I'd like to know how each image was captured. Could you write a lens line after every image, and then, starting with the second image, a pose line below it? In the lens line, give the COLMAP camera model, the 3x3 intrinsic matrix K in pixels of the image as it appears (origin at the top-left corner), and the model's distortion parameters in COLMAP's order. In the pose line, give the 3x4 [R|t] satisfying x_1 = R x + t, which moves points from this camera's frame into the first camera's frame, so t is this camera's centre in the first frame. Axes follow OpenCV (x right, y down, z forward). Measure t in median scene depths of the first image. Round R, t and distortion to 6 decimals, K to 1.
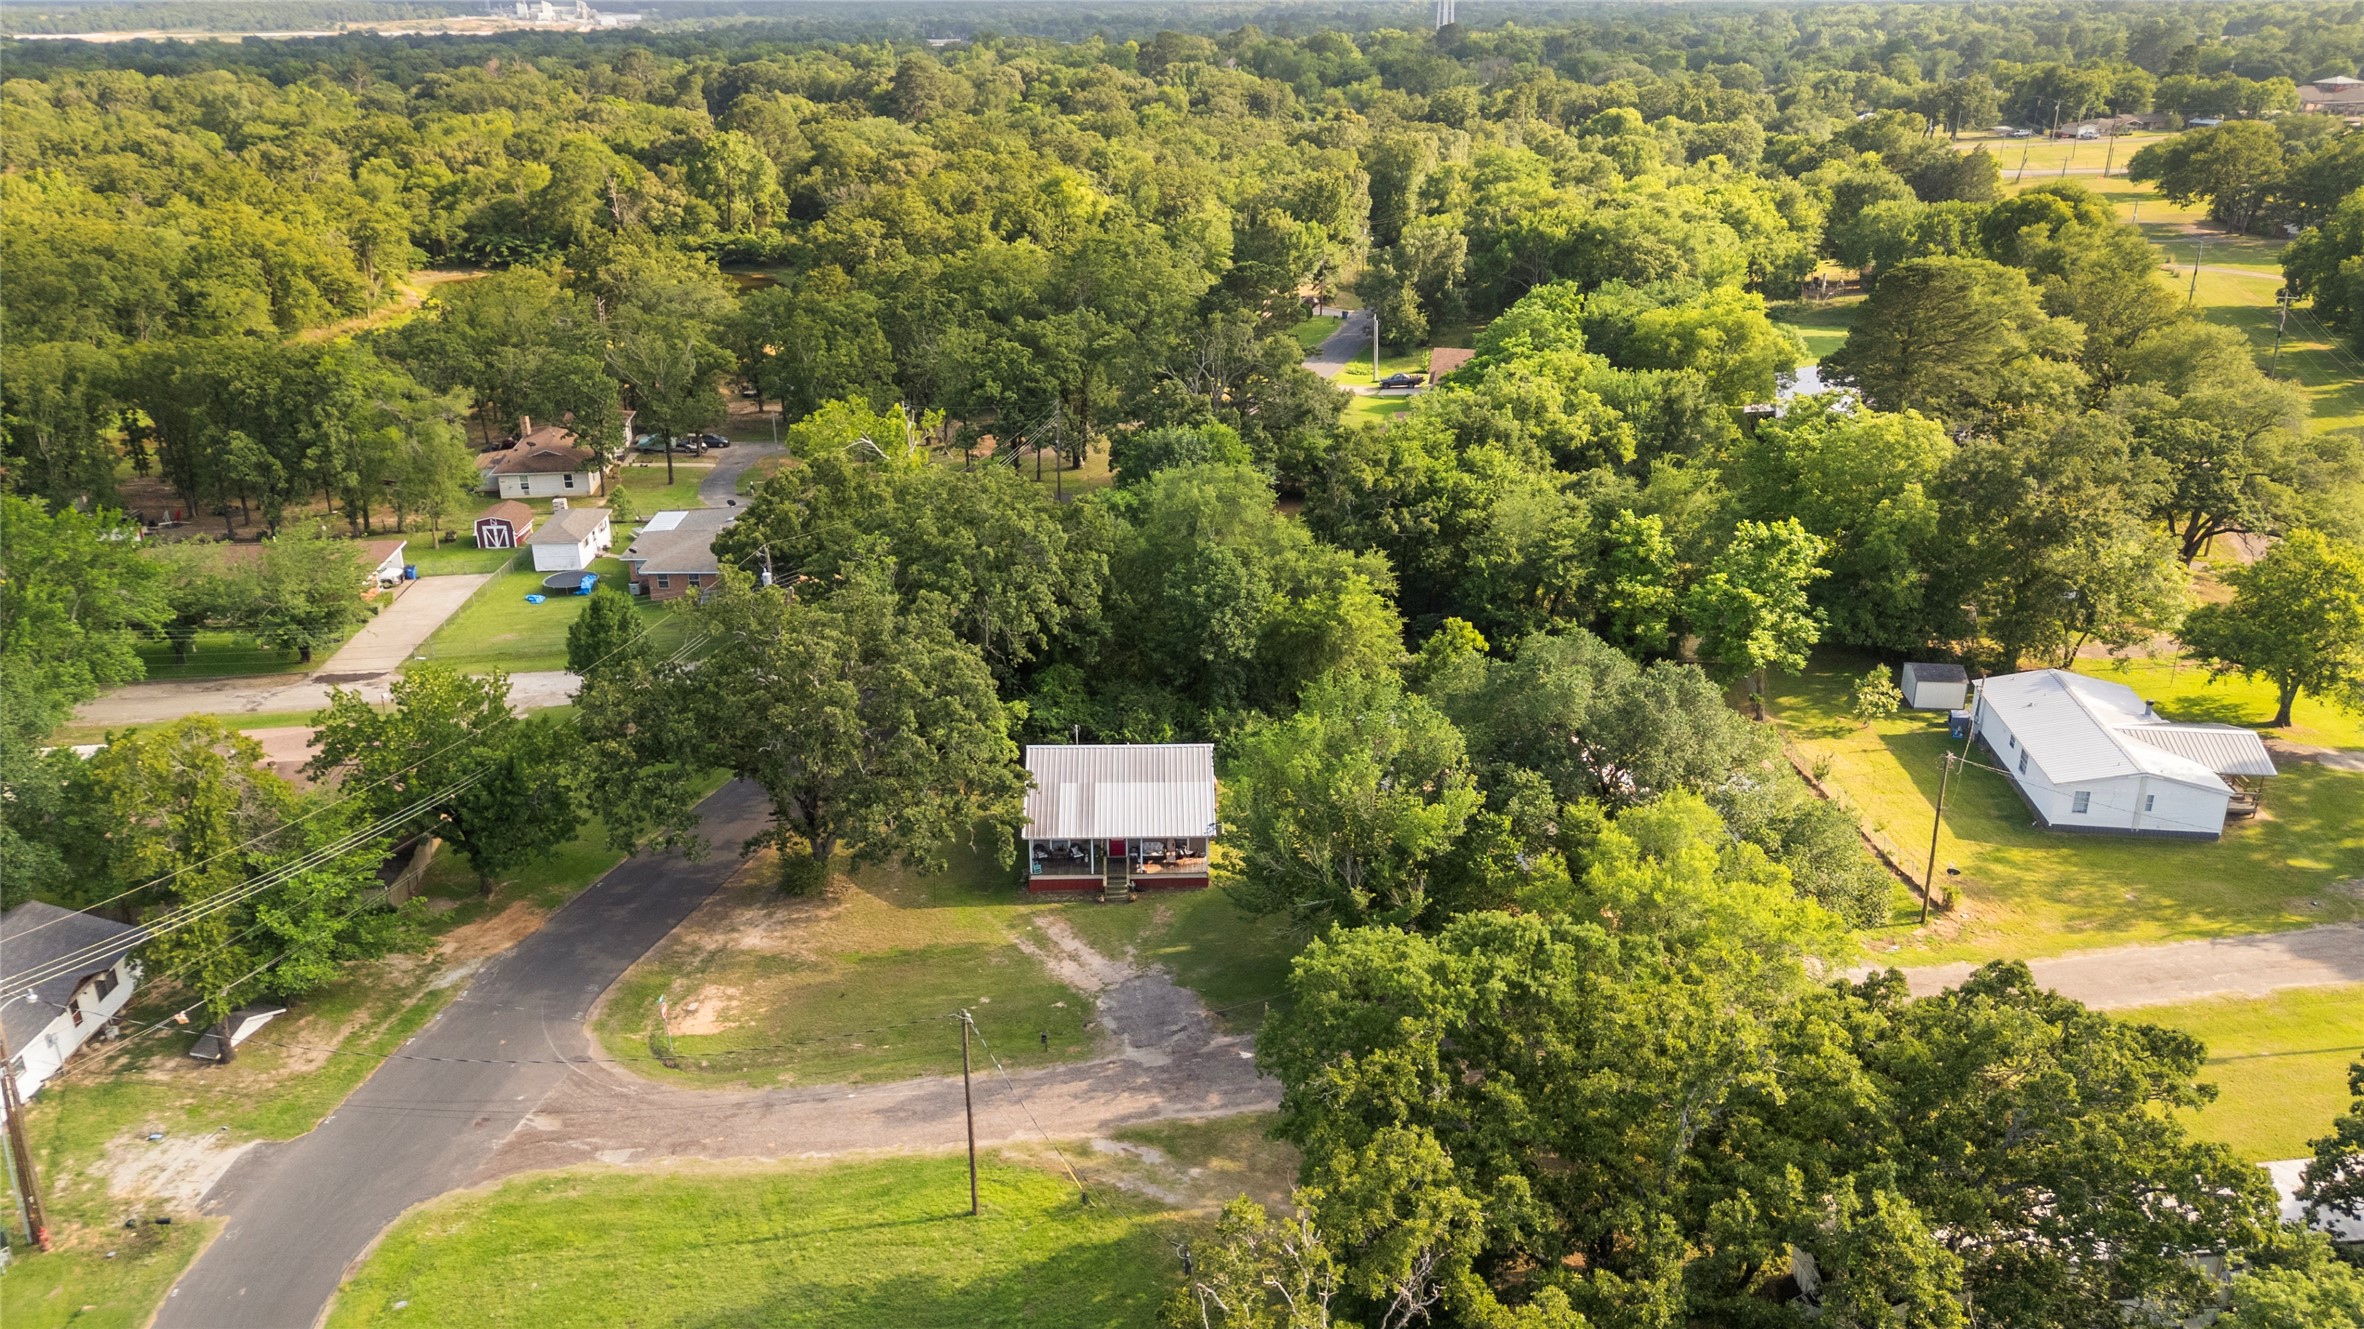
lens RADIAL K [[1679.1, 0, 1182.0], [0, 1679.1, 664.5], [0, 0, 1]] dist [0.049817, 0.000562]
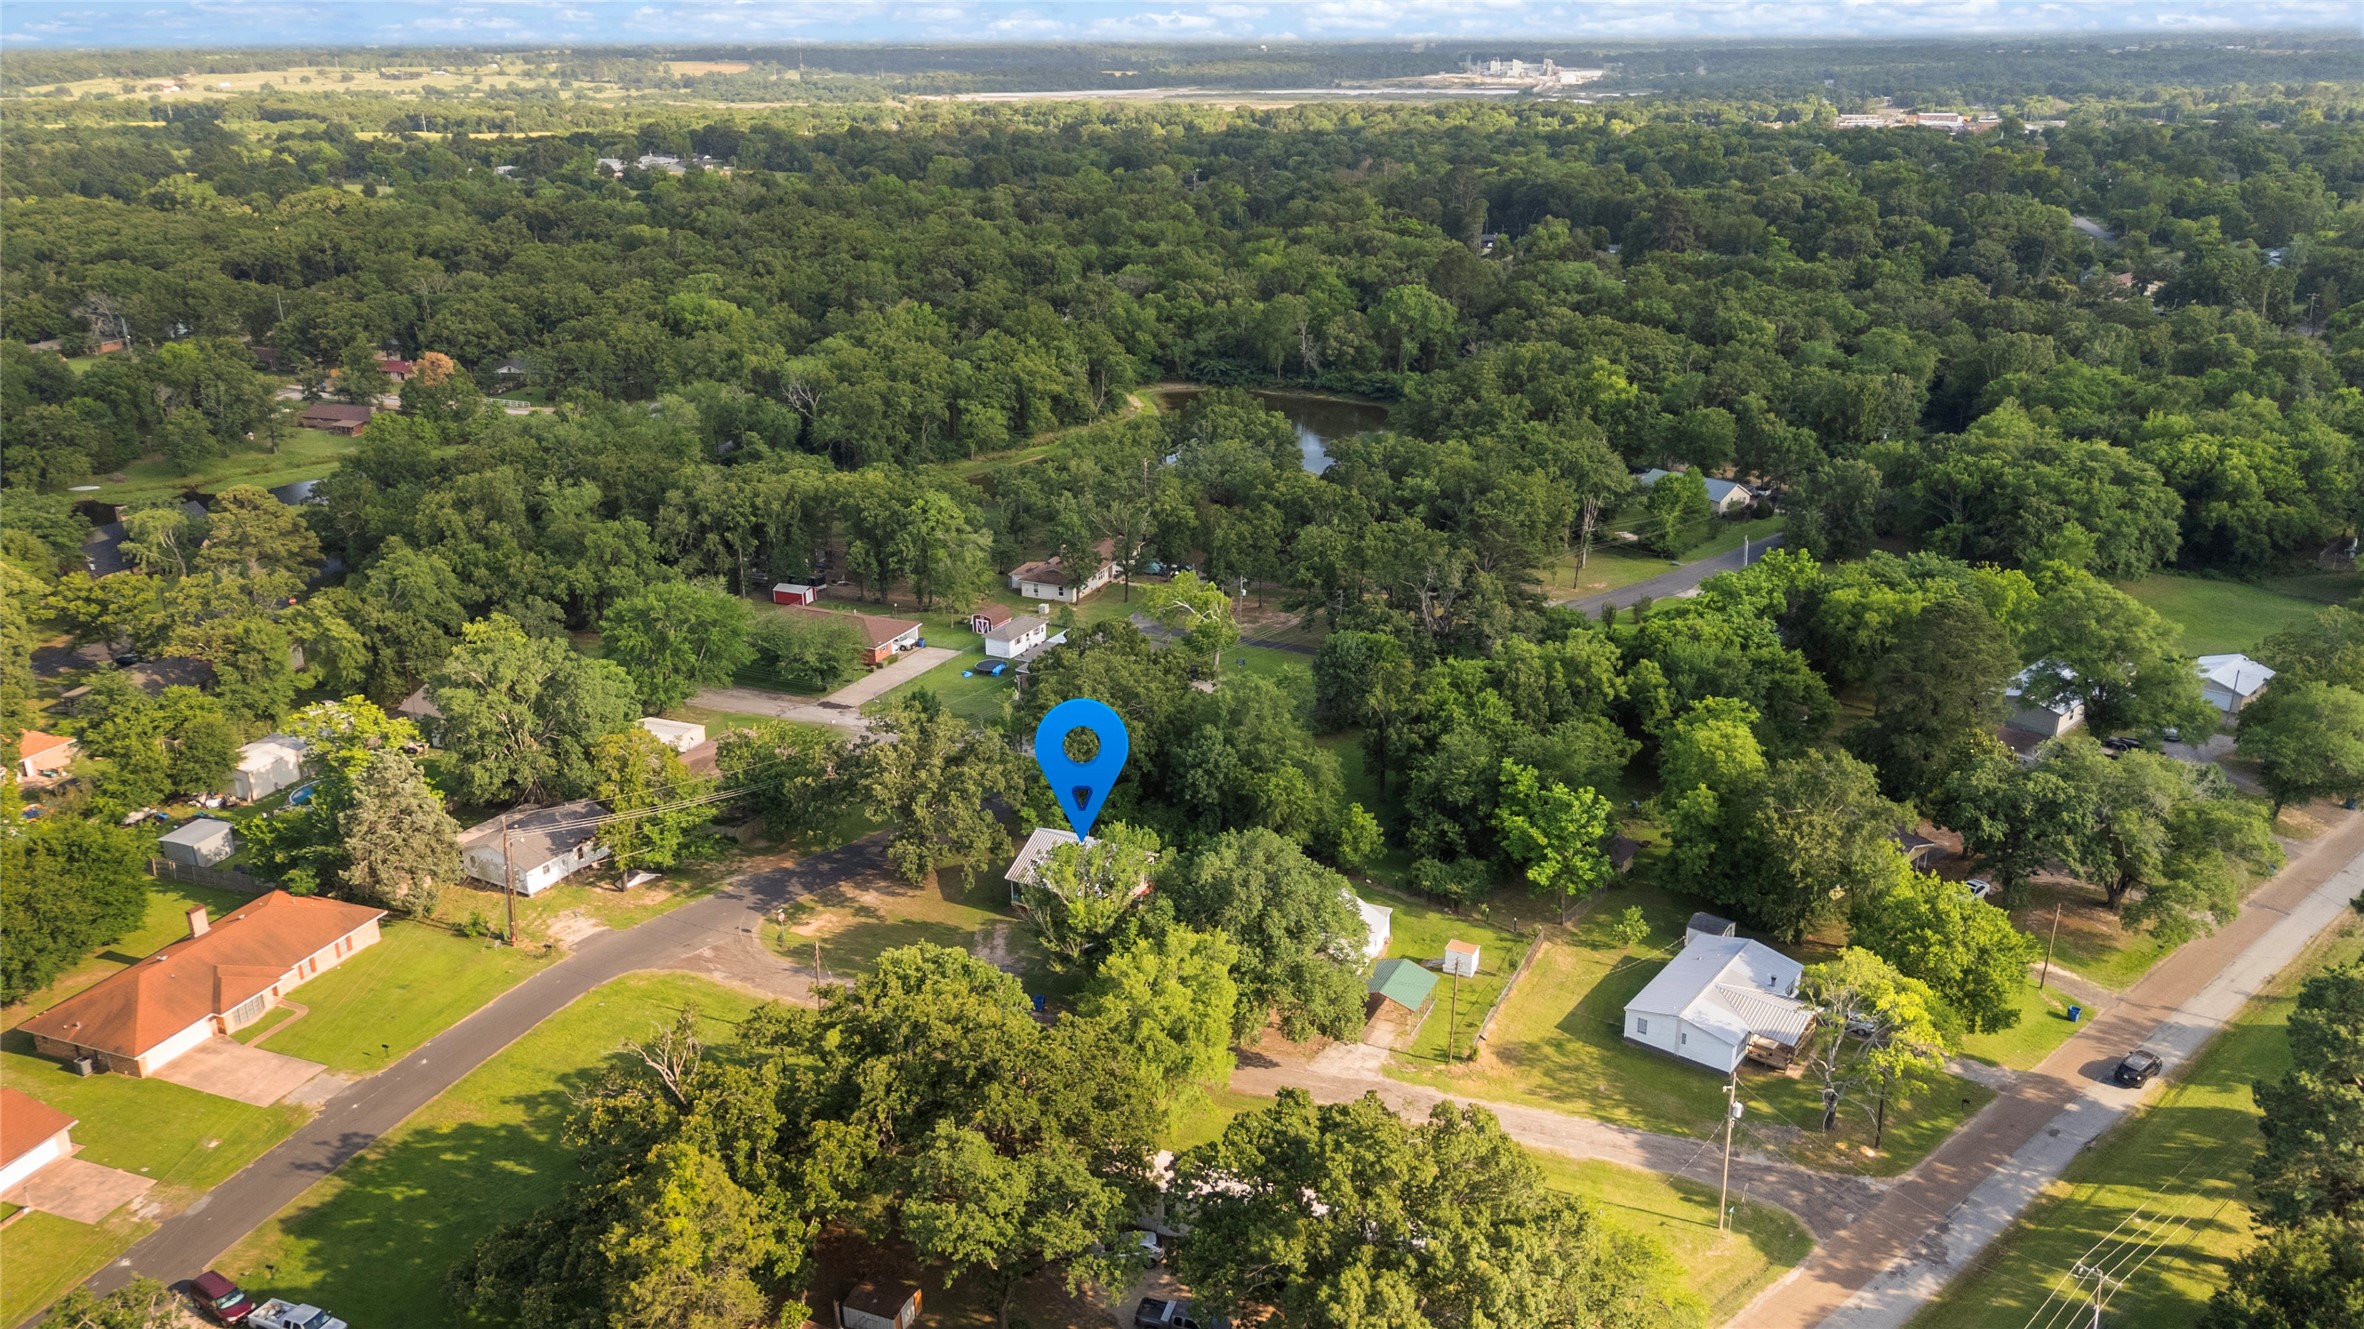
lens RADIAL K [[1679.1, 0, 1182.0], [0, 1679.1, 664.5], [0, 0, 1]] dist [0.049817, 0.000562]
pose [[0.869133, 0.170877, -0.464122, 0.647453], [-0.184954, 0.982626, 0.015424, -0.136301], [0.458694, 0.072436, 0.885637, -0.371488]]
